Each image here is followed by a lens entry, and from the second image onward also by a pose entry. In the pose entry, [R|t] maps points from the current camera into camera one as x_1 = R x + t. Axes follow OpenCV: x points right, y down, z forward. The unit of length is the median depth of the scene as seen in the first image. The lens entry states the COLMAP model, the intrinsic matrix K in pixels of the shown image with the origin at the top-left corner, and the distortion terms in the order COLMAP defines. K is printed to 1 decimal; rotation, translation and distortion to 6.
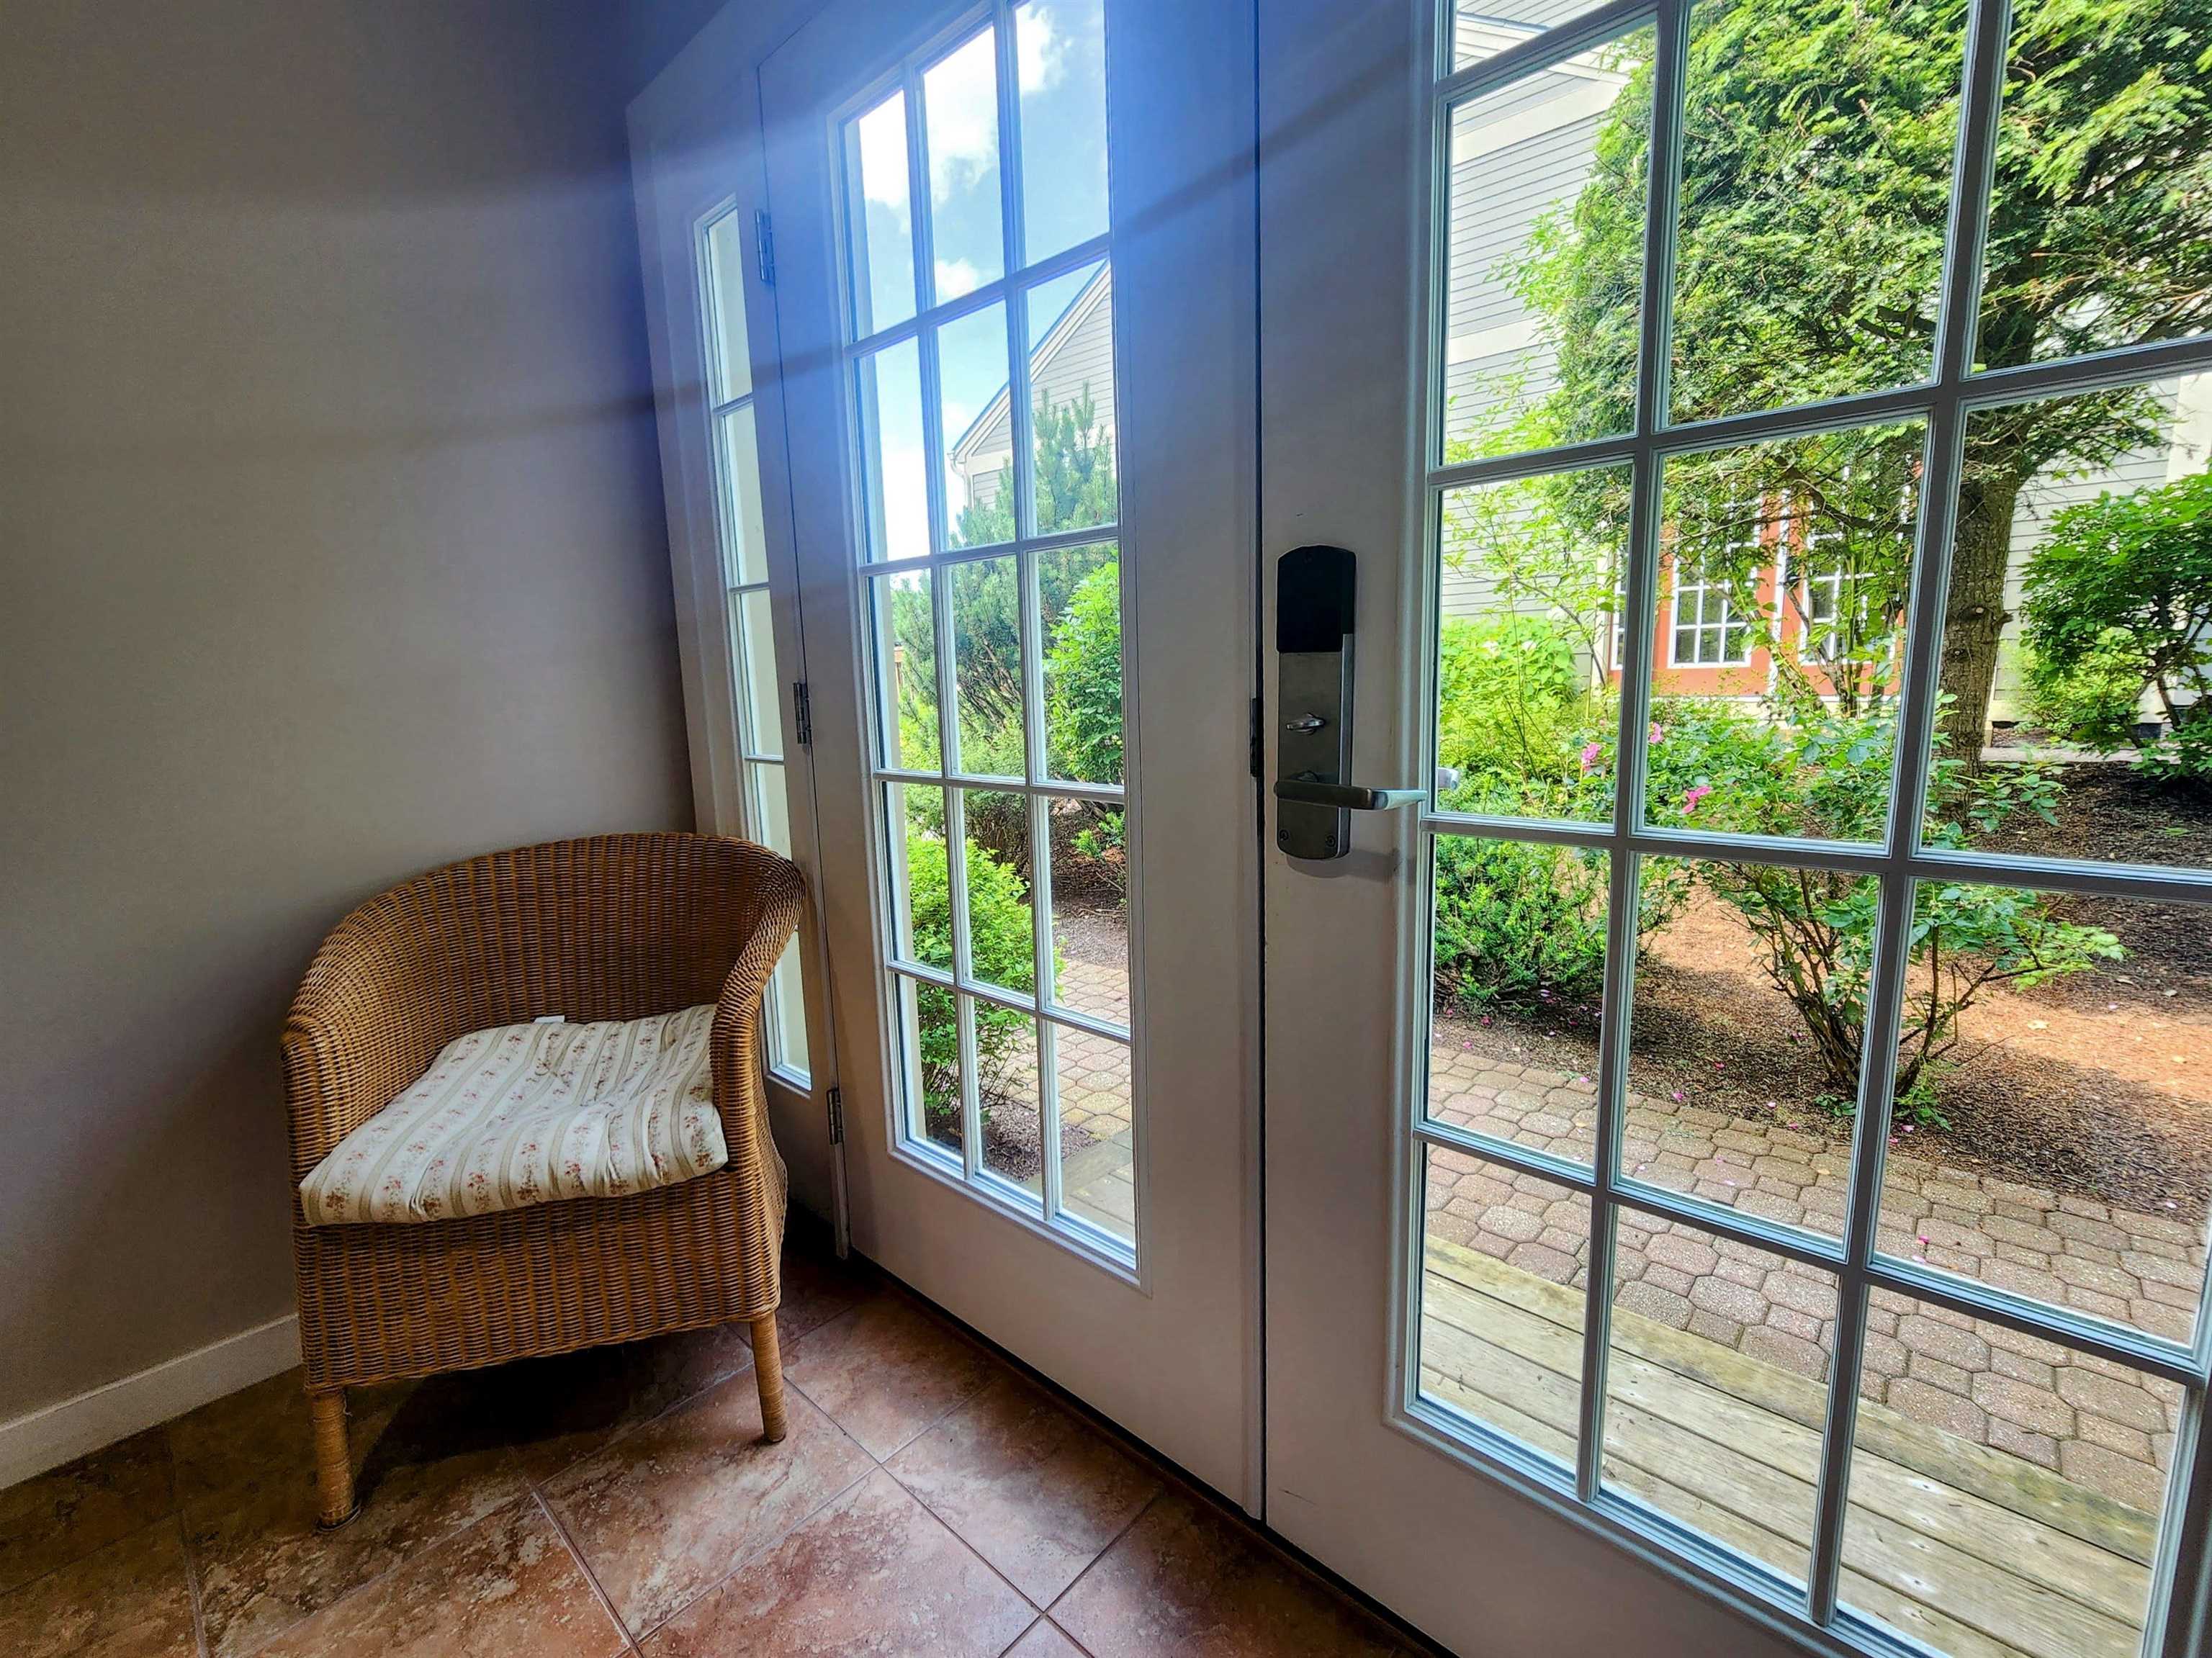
lens RADIAL K [[936.8, 0, 1106.0], [0, 936.8, 829.0], [0, 0, 1]] dist [-0.000425, -0.000199]
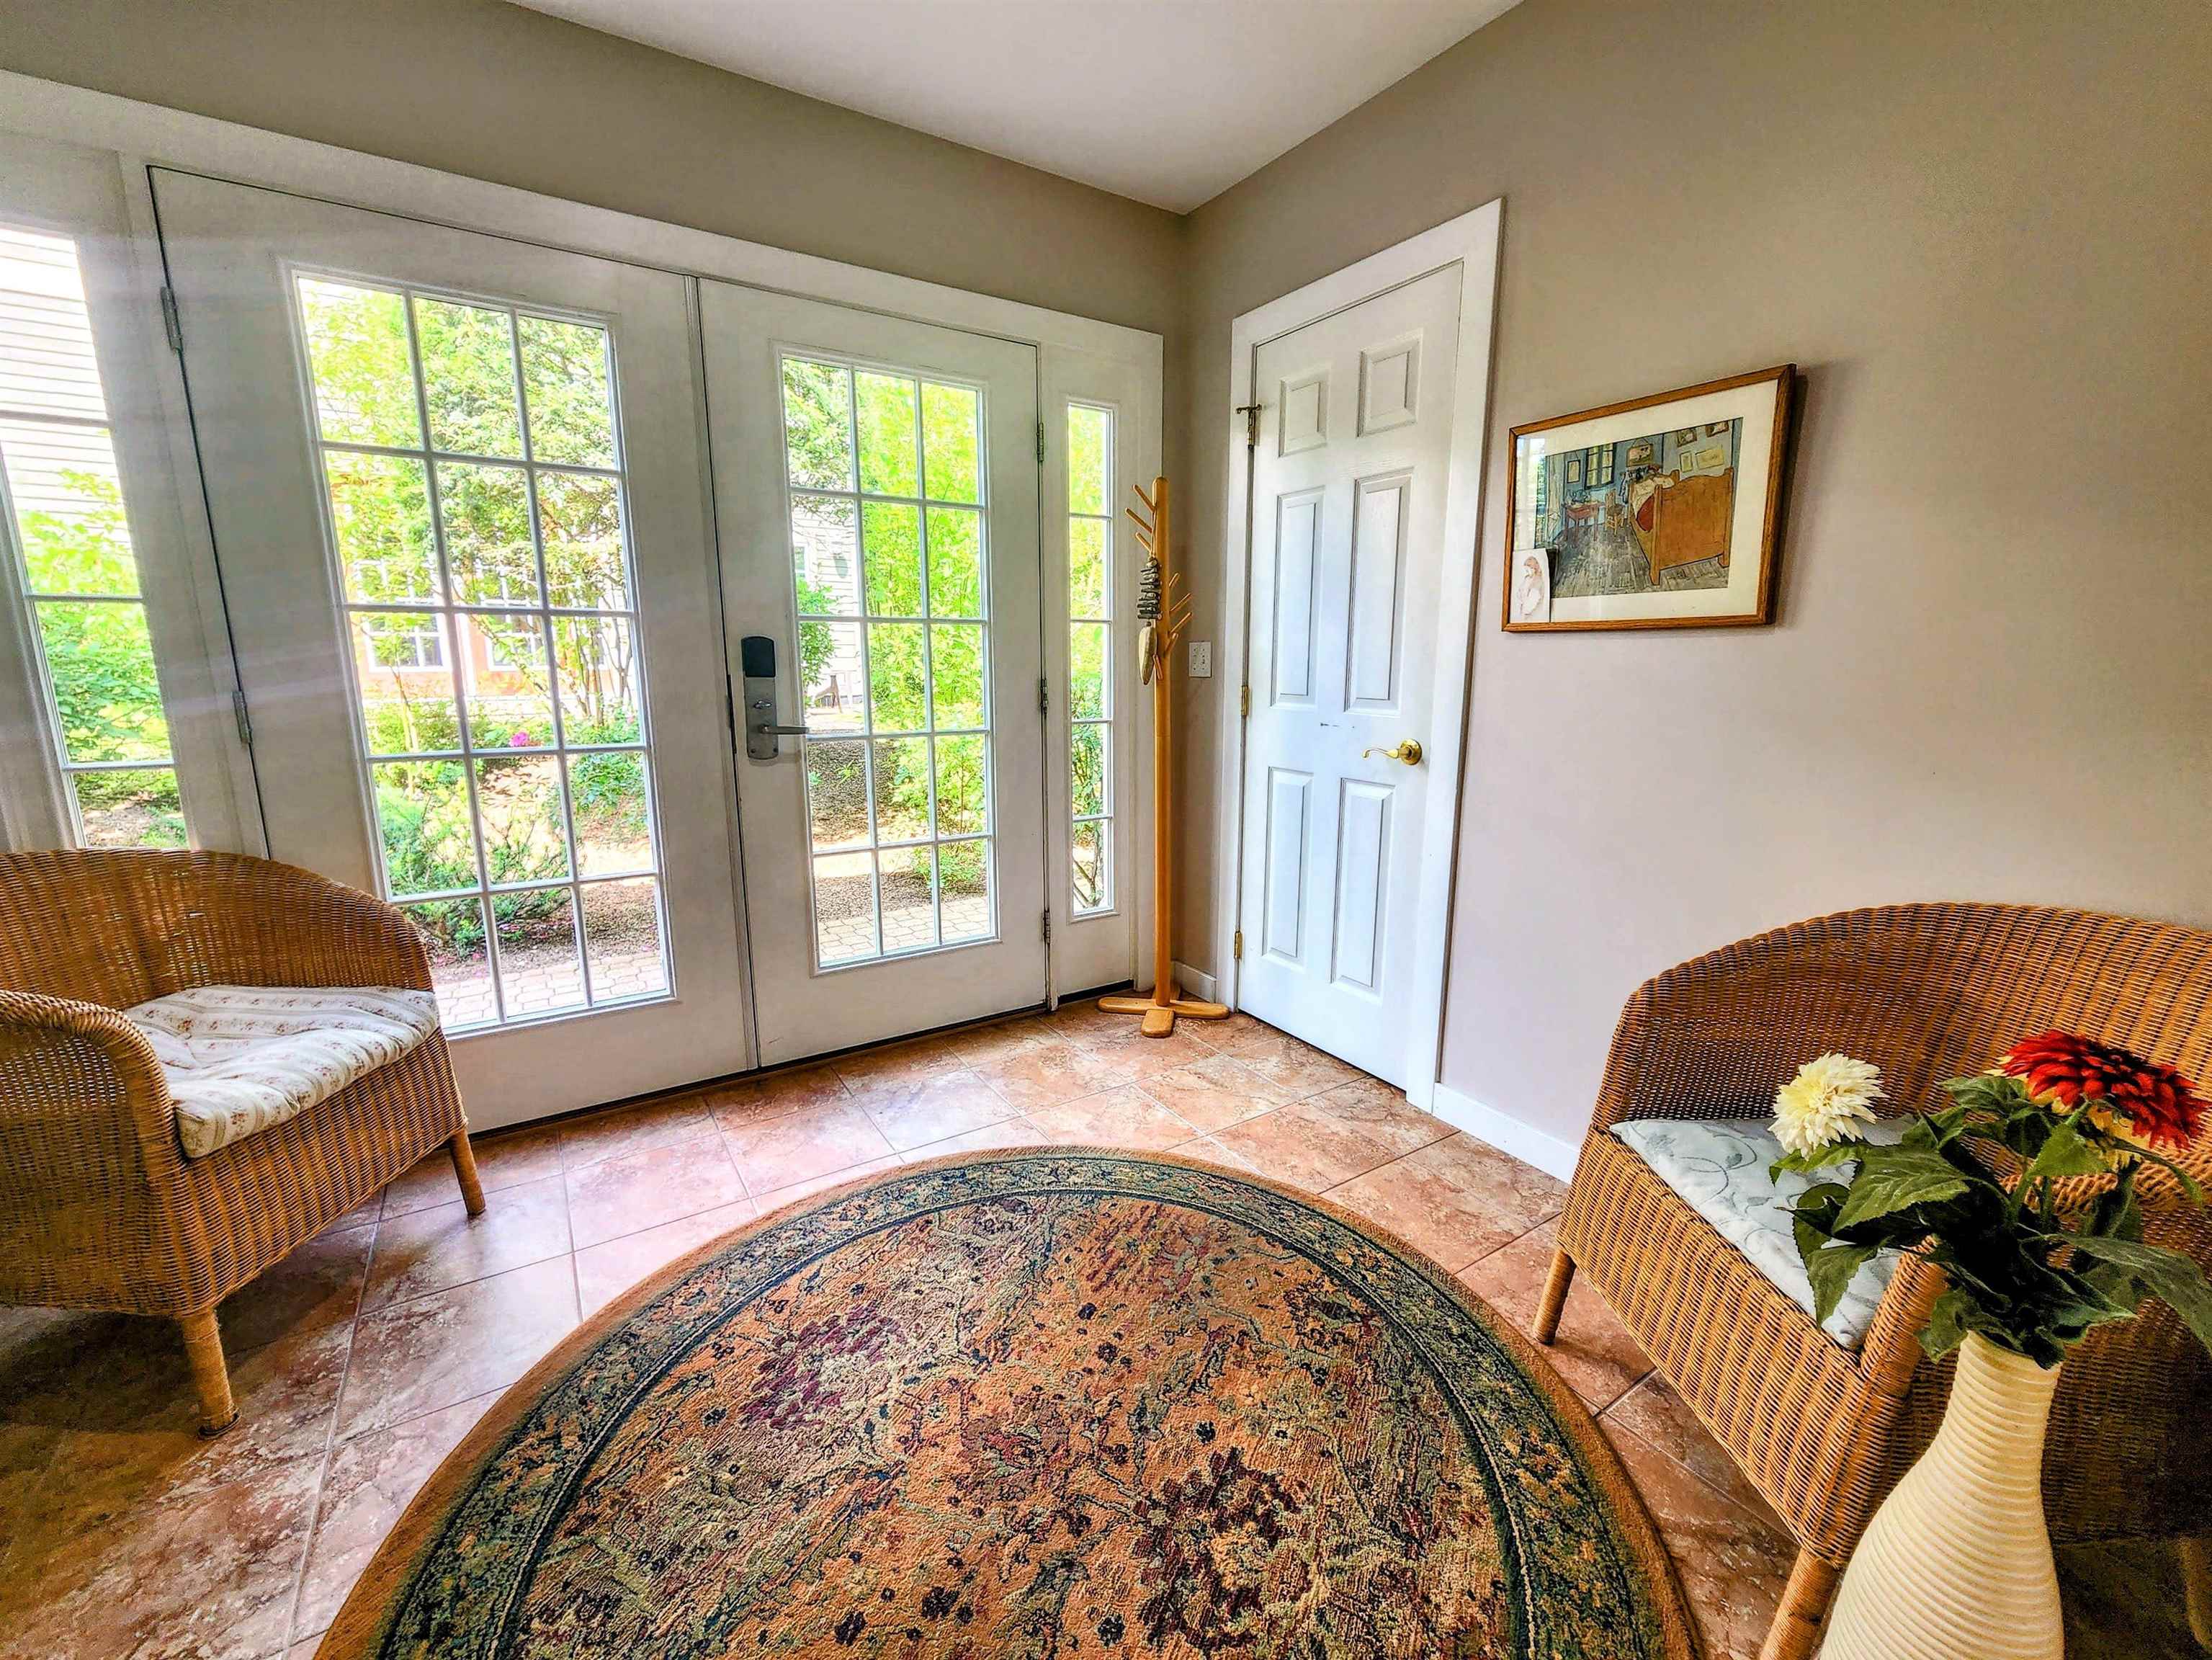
lens RADIAL K [[937.0, 0, 1106.0], [0, 937.0, 830.0], [0, 0, 1]] dist [-0.000425, -0.000199]
pose [[0.262340, -0.151705, 0.952976, -1.903148], [0.141464, 0.982942, 0.117533, 0.051340], [-0.954550, 0.103978, 0.279326, -0.535987]]
